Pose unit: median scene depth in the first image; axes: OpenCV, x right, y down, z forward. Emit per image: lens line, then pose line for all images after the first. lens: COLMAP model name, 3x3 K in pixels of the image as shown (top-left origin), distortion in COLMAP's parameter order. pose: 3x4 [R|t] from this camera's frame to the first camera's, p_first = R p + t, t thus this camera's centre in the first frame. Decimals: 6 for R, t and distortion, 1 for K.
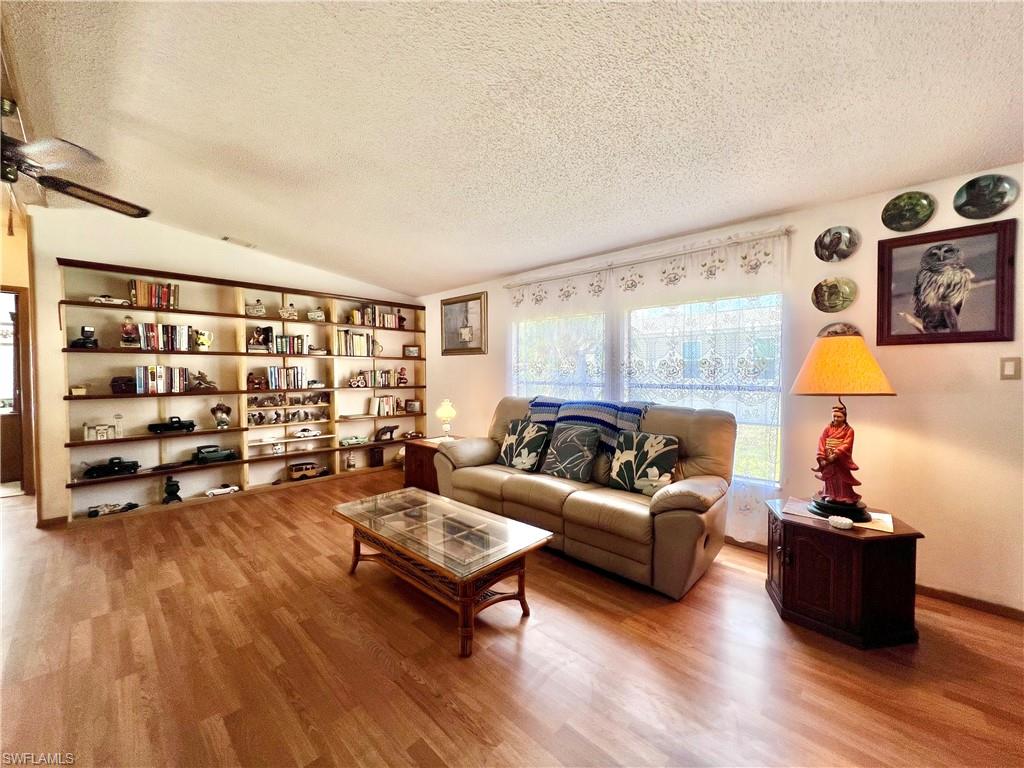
lens RADIAL K [[408.8, 0, 509.8], [0, 408.8, 381.6], [0, 0, 1]] dist [-0.002464, 0.000602]
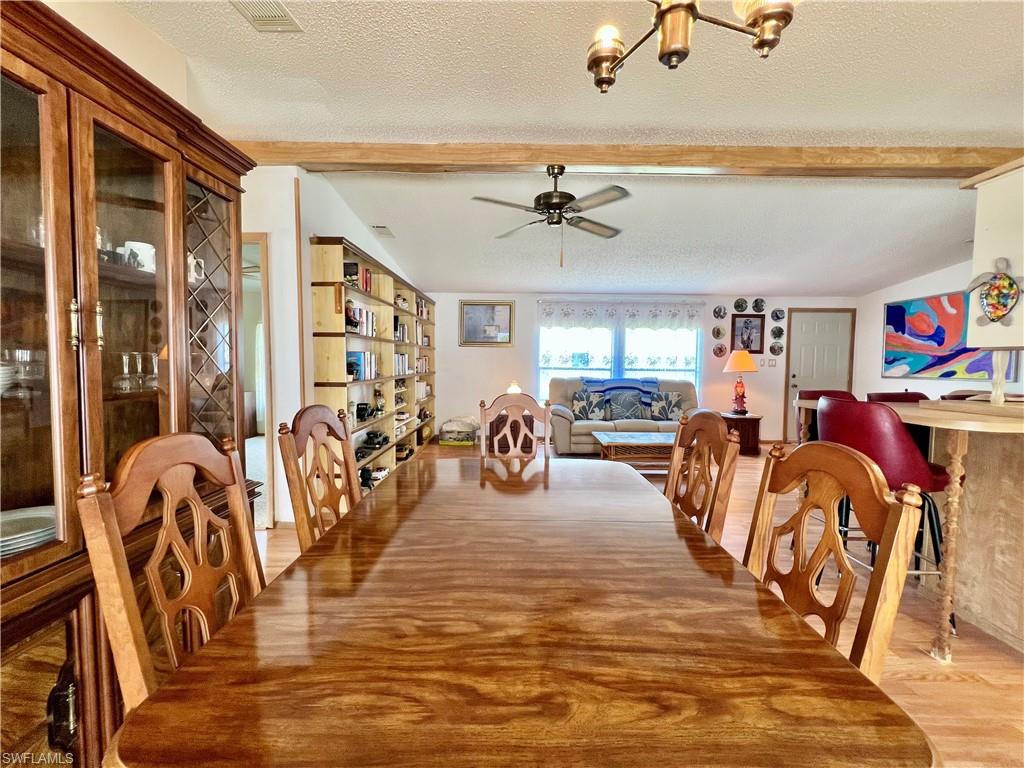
lens RADIAL K [[408.8, 0, 509.6], [0, 408.8, 381.5], [0, 0, 1]] dist [-0.002464, 0.000602]
pose [[0.728398, -0.024088, 0.684731, -1.349903], [0.003407, 0.999497, 0.031536, 0.003244], [-0.685146, -0.020638, 0.728113, 0.033230]]
